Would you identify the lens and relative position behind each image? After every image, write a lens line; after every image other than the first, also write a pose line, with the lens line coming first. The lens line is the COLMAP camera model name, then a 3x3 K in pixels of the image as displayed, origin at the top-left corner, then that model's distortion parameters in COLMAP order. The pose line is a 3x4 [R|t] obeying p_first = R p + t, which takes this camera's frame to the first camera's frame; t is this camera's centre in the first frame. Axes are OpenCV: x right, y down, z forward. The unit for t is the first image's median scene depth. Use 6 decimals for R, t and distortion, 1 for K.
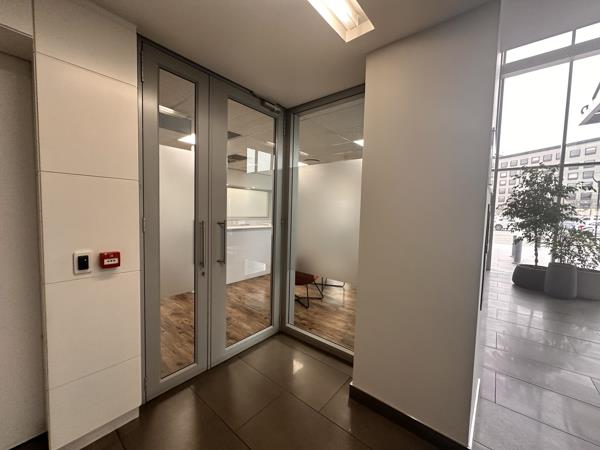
lens RADIAL K [[238.5, 0, 300.0], [0, 238.5, 225.0], [0, 0, 1]] dist [0.002245, 0.000127]
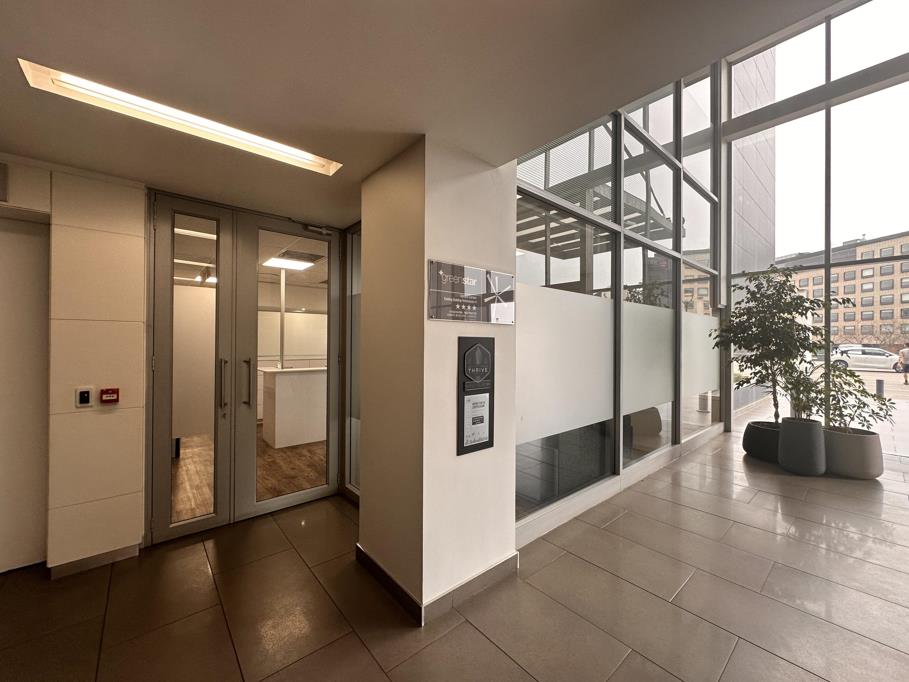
lens RADIAL K [[361.3, 0, 454.5], [0, 361.3, 341.0], [0, 0, 1]] dist [0.002245, 0.000127]
pose [[0.986028, -0.021911, -0.165131, 0.709069], [0.010770, 0.997623, -0.068063, 0.018184], [0.166229, 0.065333, 0.983920, -0.260886]]
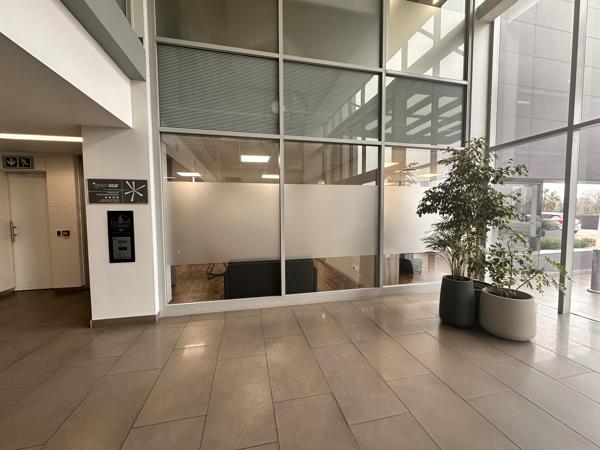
lens RADIAL K [[238.5, 0, 300.0], [0, 238.5, 225.0], [0, 0, 1]] dist [0.002245, 0.000127]
pose [[0.791225, 0.001293, -0.611524, 2.417047], [-0.010227, 0.999886, -0.011118, 0.030602], [0.611440, 0.015051, 0.791148, 0.275709]]
